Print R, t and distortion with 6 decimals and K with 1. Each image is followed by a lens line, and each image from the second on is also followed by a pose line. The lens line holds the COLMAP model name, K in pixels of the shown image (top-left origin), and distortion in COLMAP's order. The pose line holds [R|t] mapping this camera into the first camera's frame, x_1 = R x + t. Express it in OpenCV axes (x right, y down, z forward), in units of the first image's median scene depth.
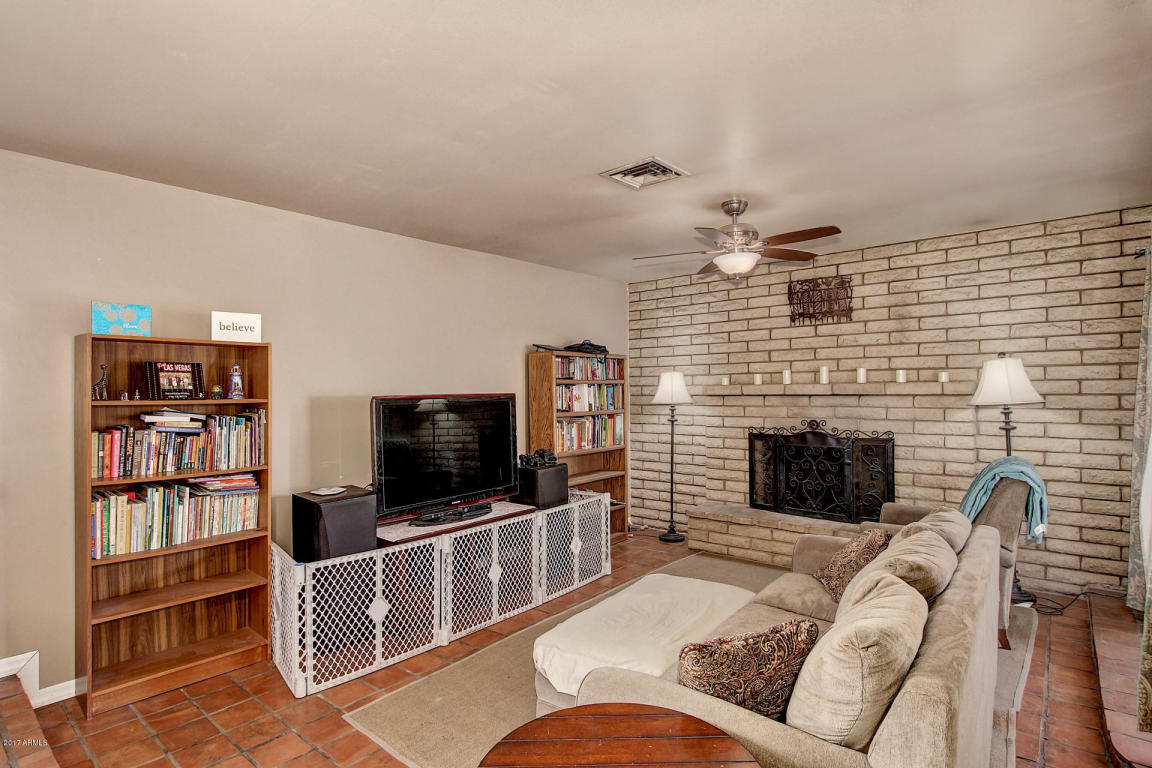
lens RADIAL K [[608.4, 0, 570.5], [0, 608.4, 390.7], [0, 0, 1]] dist [-0.001257, 0.000192]
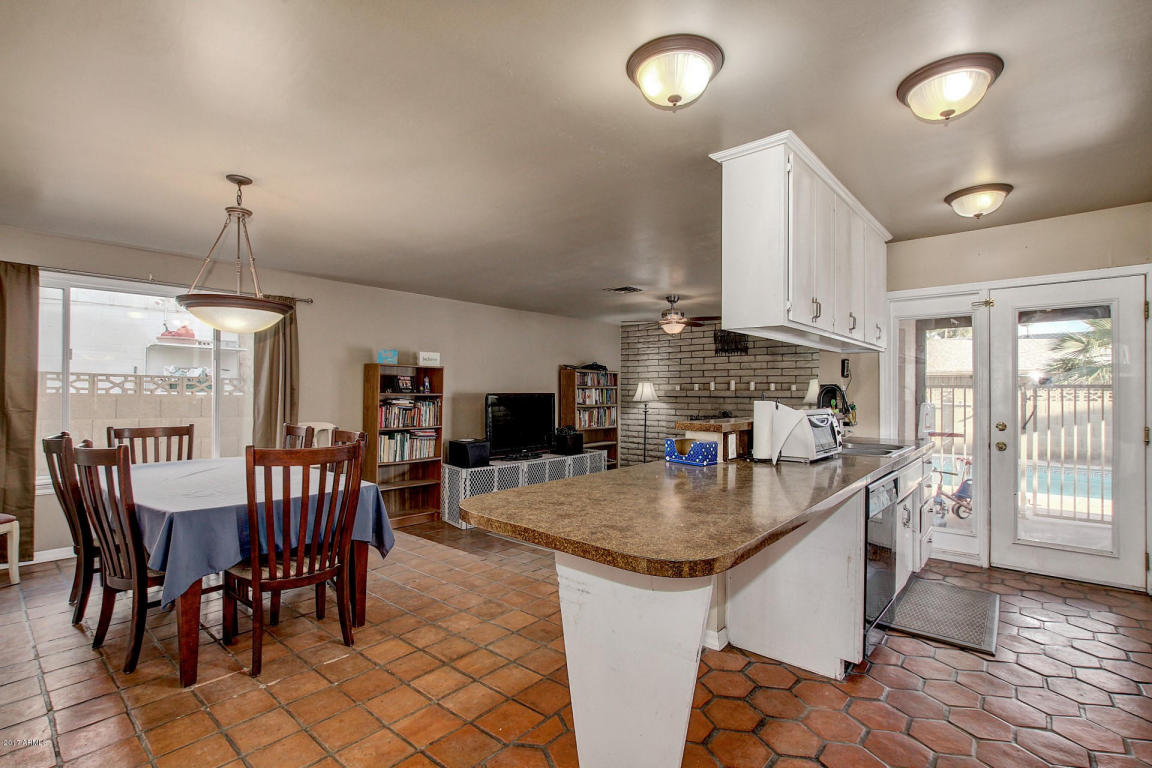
lens RADIAL K [[534.6, 0, 581.5], [0, 534.6, 388.8], [0, 0, 1]] dist [-0.000020, 0.000517]
pose [[0.999838, 0.015331, 0.009440, -0.024744], [-0.015243, 0.999840, -0.009382, 0.004734], [-0.009583, 0.009237, 0.999911, -0.517438]]
